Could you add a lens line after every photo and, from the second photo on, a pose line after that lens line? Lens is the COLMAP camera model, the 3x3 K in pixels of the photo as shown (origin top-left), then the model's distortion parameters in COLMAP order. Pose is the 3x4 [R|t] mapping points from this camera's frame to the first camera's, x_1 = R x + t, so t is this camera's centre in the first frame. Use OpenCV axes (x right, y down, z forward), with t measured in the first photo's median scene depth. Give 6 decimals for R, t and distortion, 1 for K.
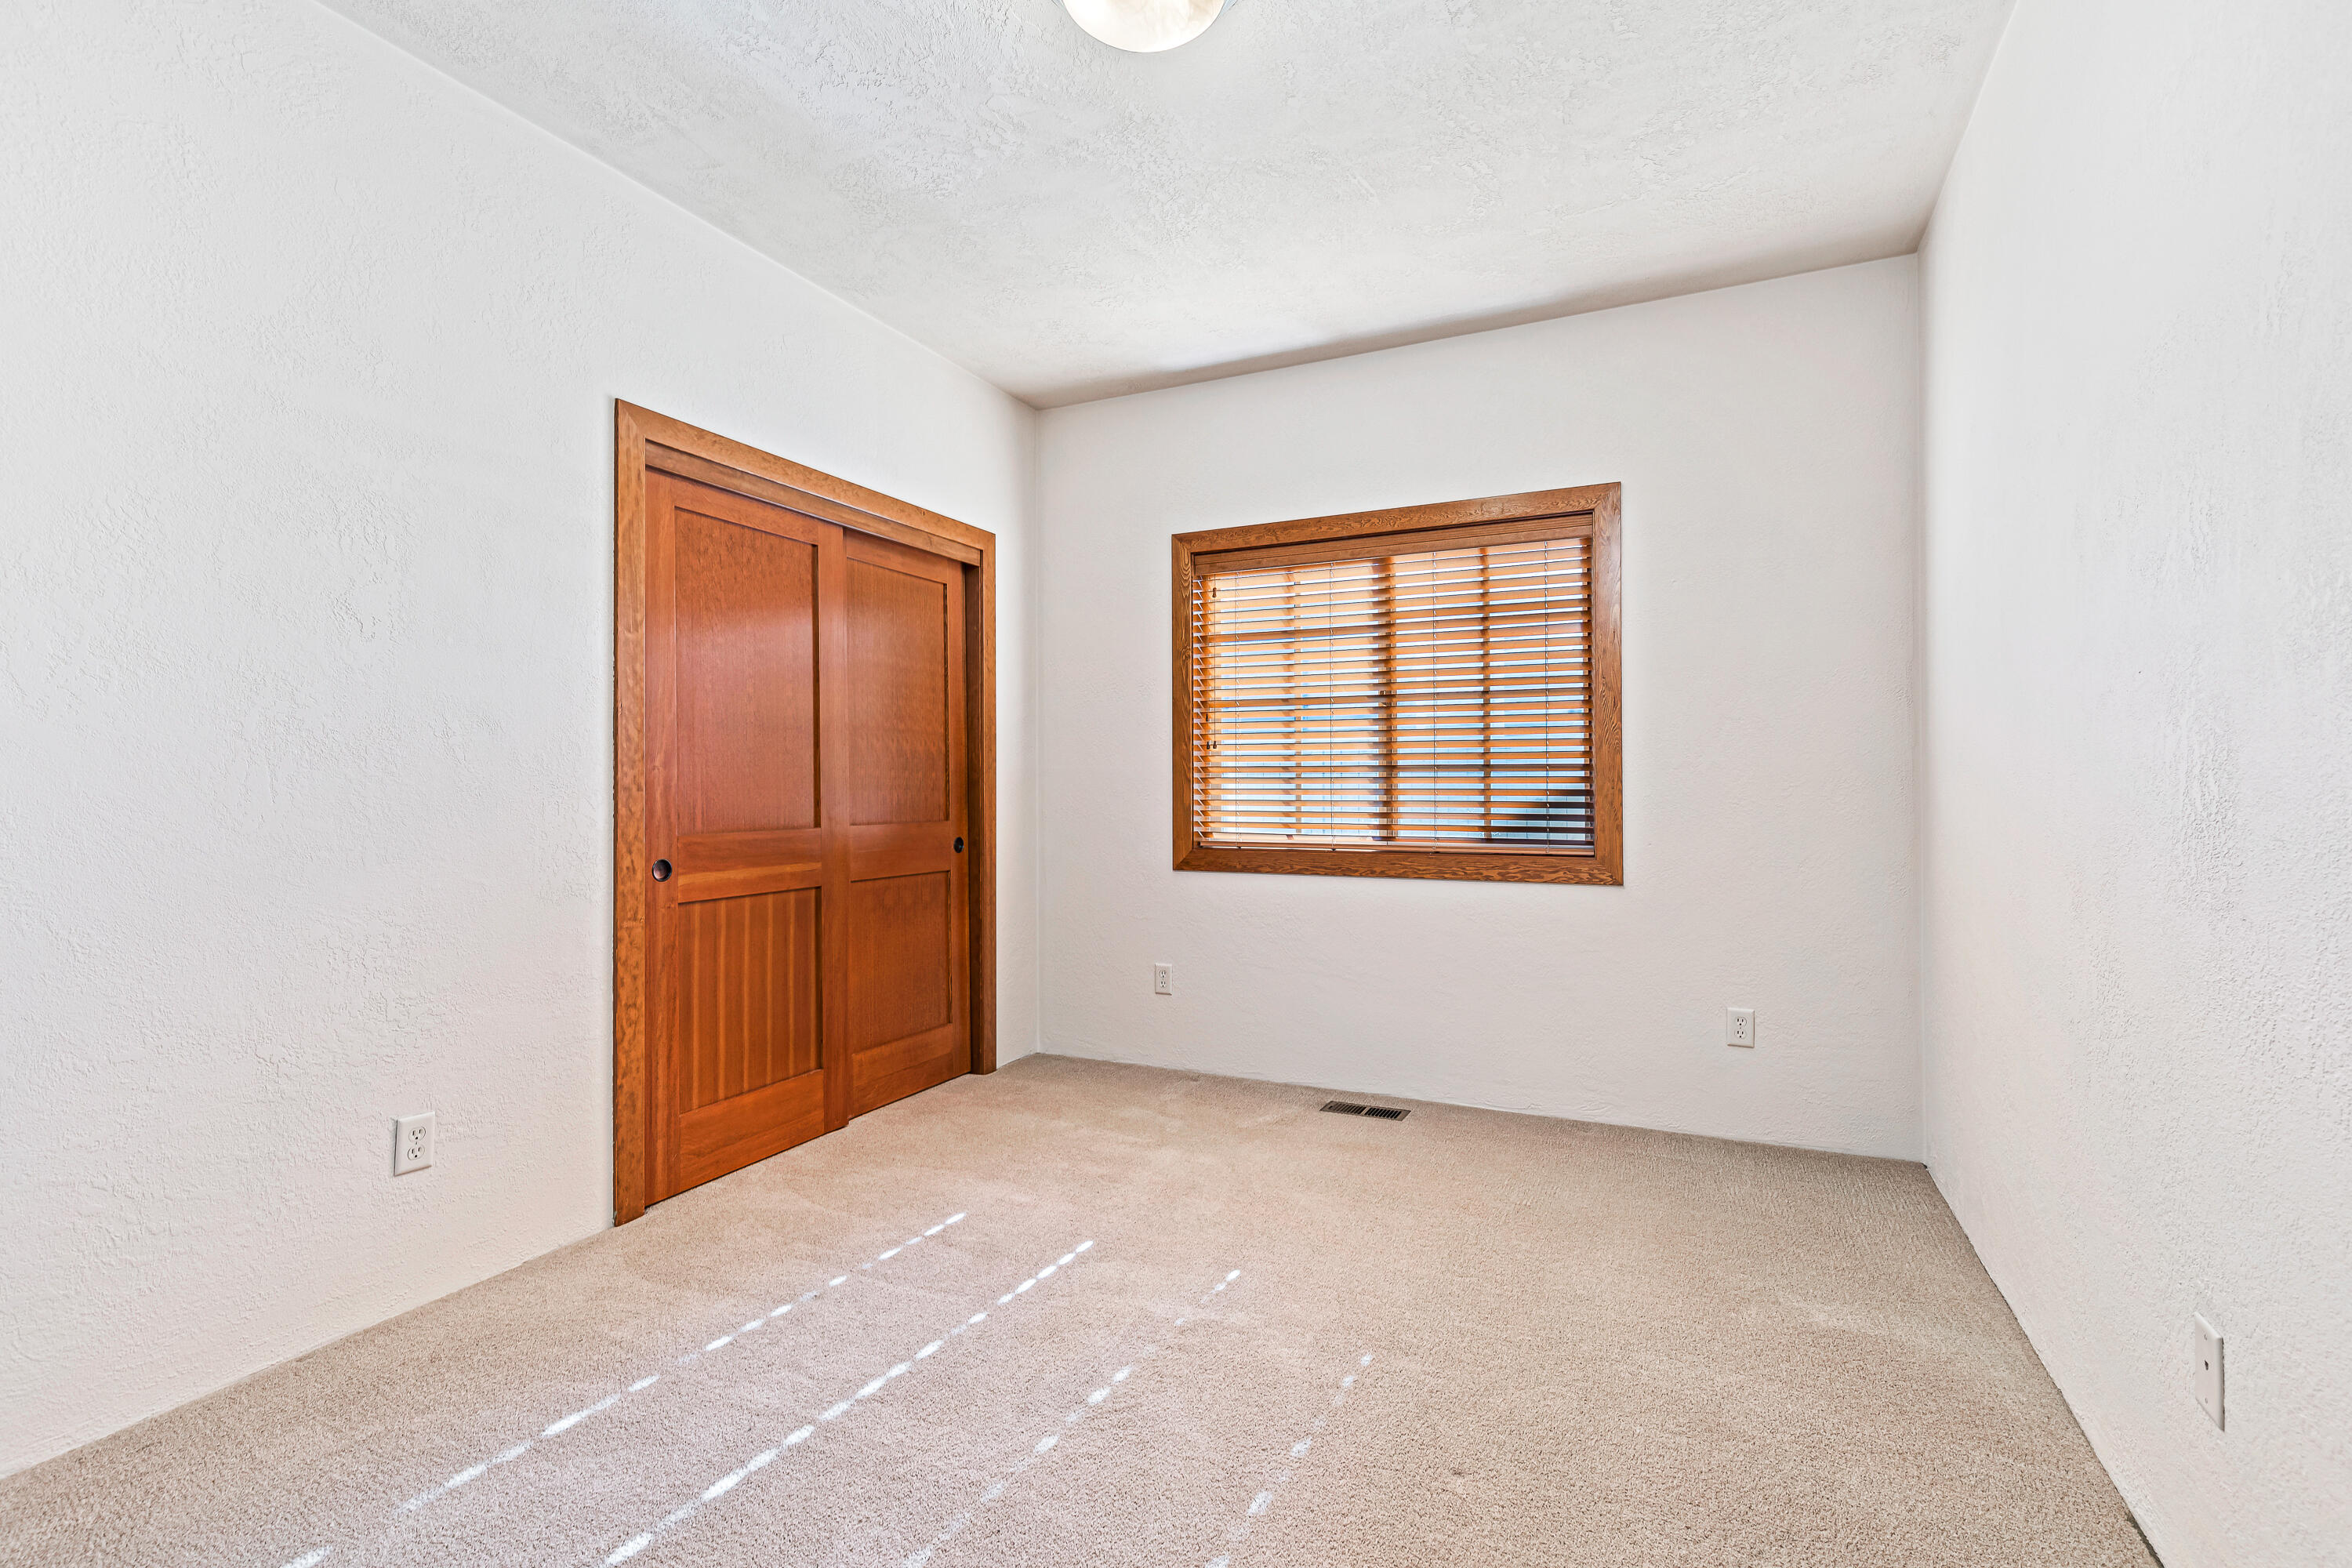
lens RADIAL K [[1068.6, 0, 1176.0], [0, 1068.6, 784.0], [0, 0, 1]] dist [0.004404, 0.000697]
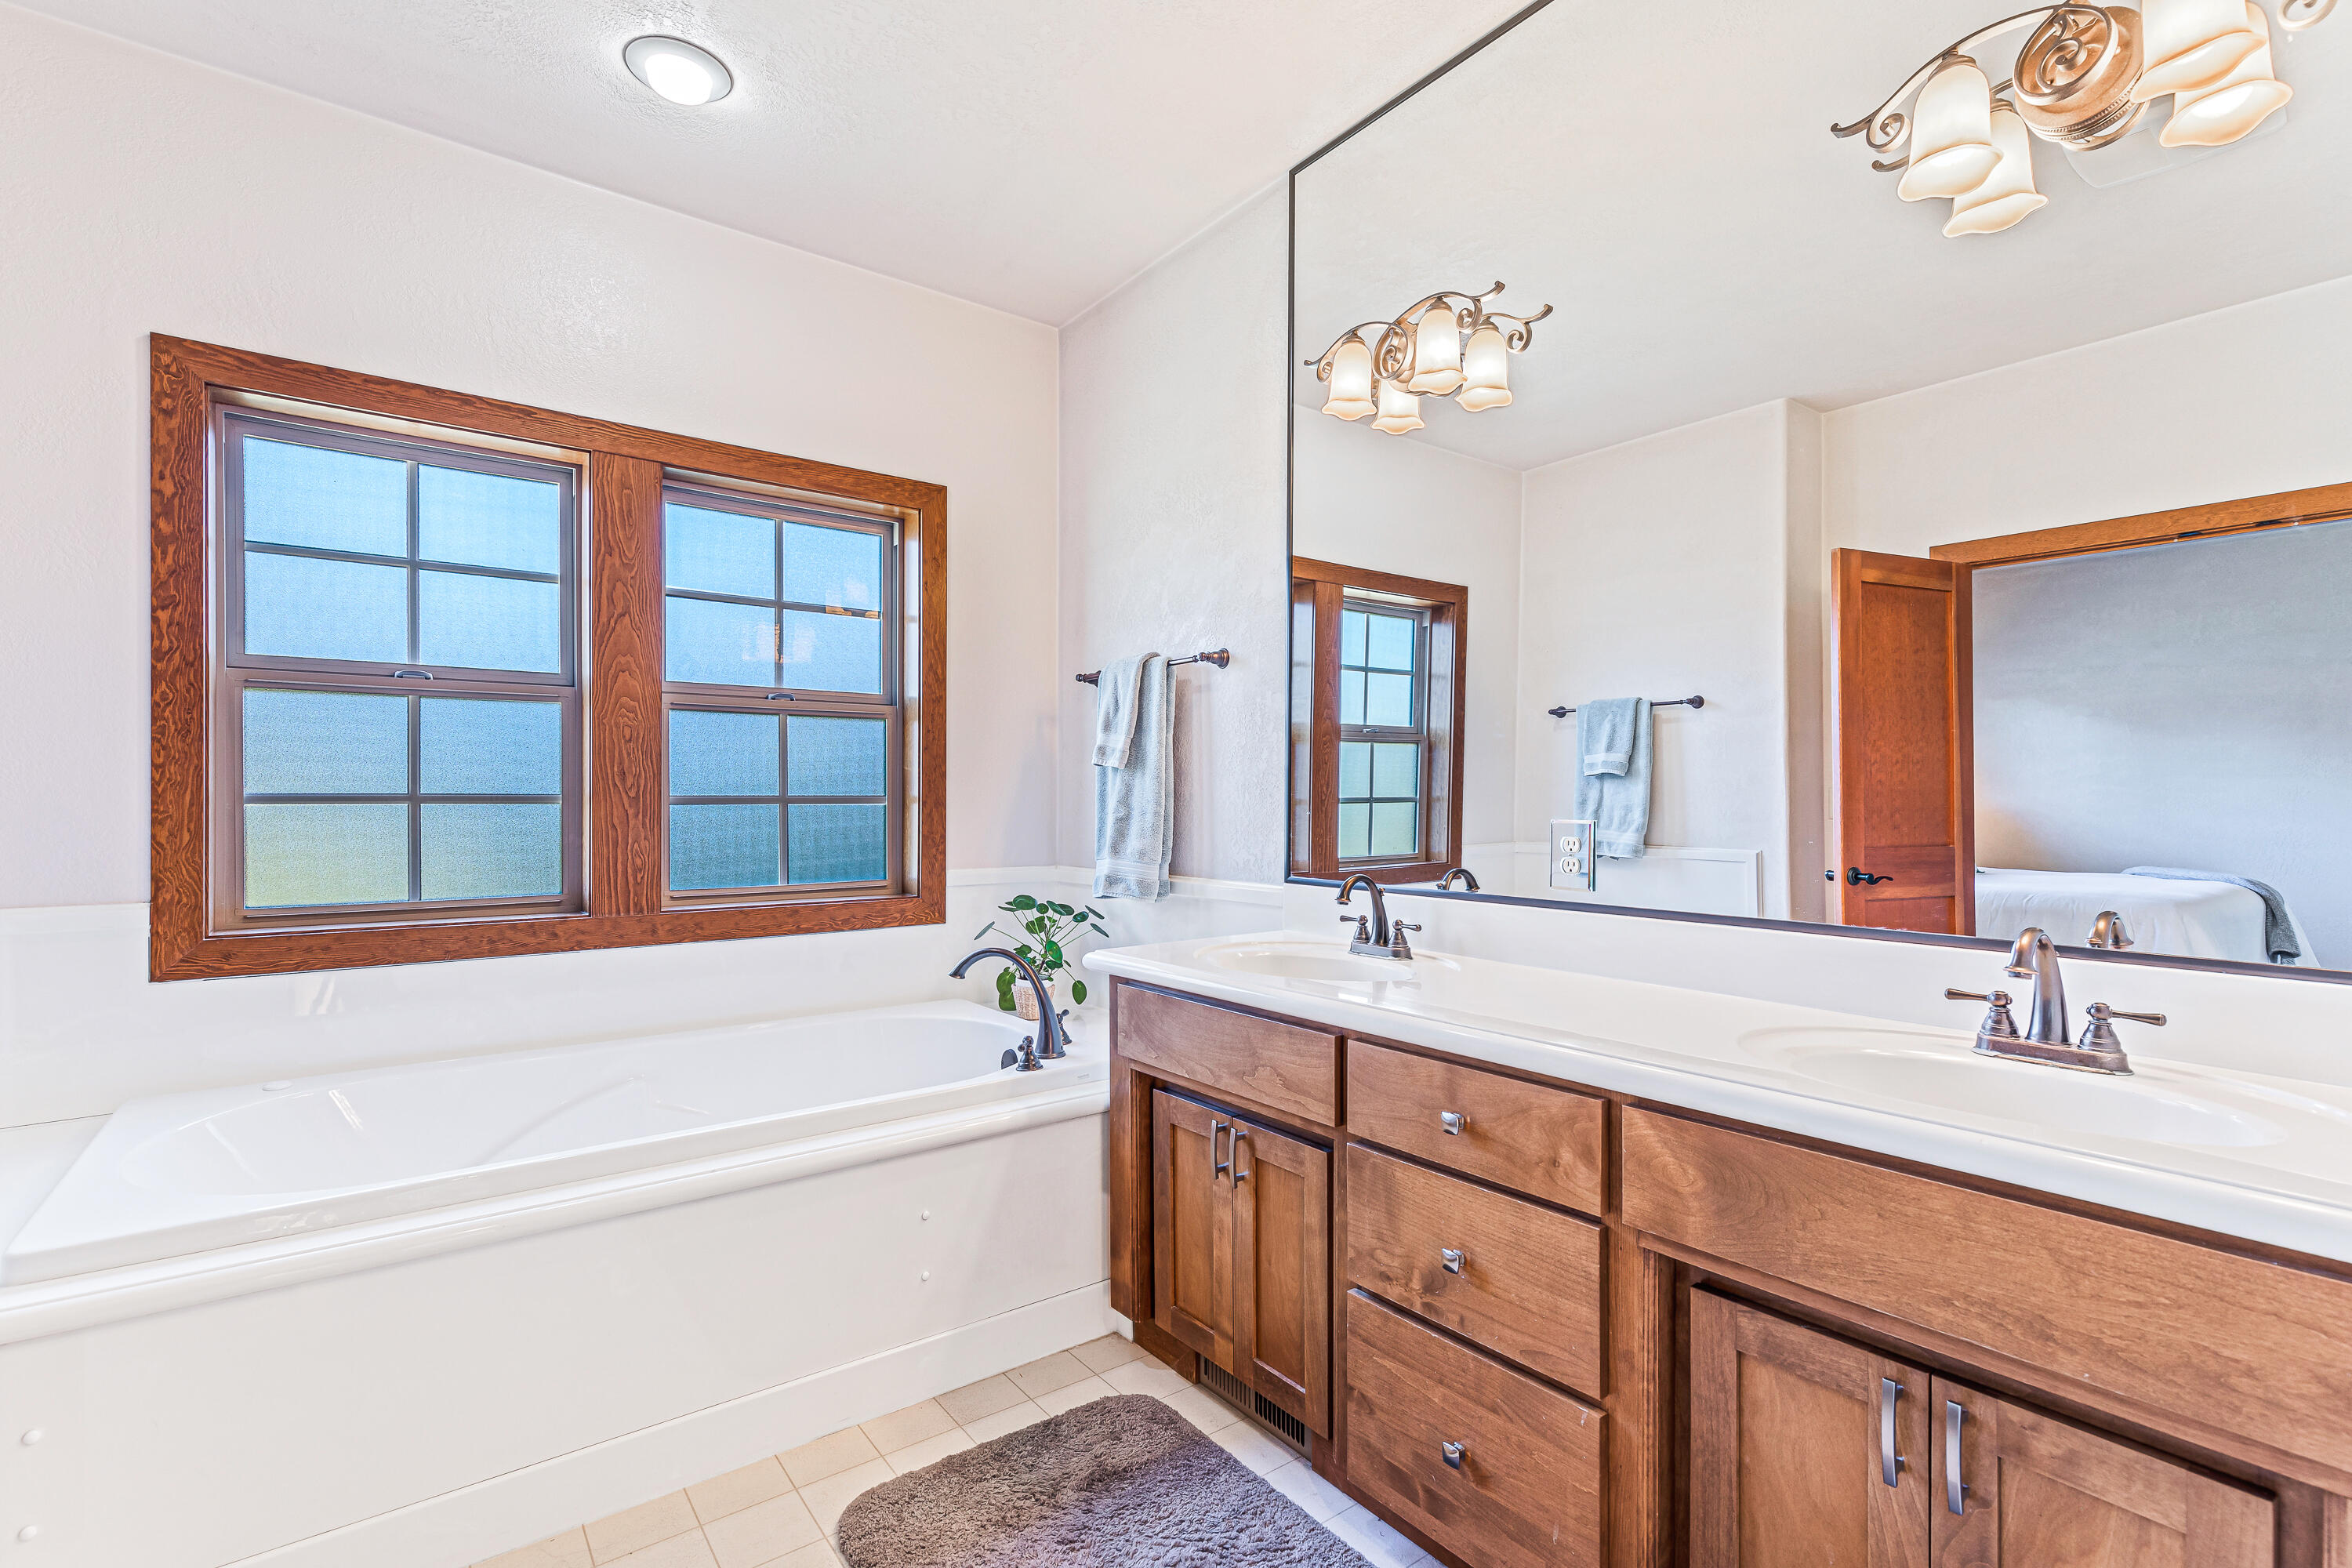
lens RADIAL K [[1068.6, 0, 1176.0], [0, 1068.6, 784.0], [0, 0, 1]] dist [0.004404, 0.000697]
pose [[0.438616, 0.013634, 0.898571, -0.250339], [0.000459, 0.999881, -0.015395, -0.006411], [-0.898675, 0.007165, 0.438557, 0.328334]]
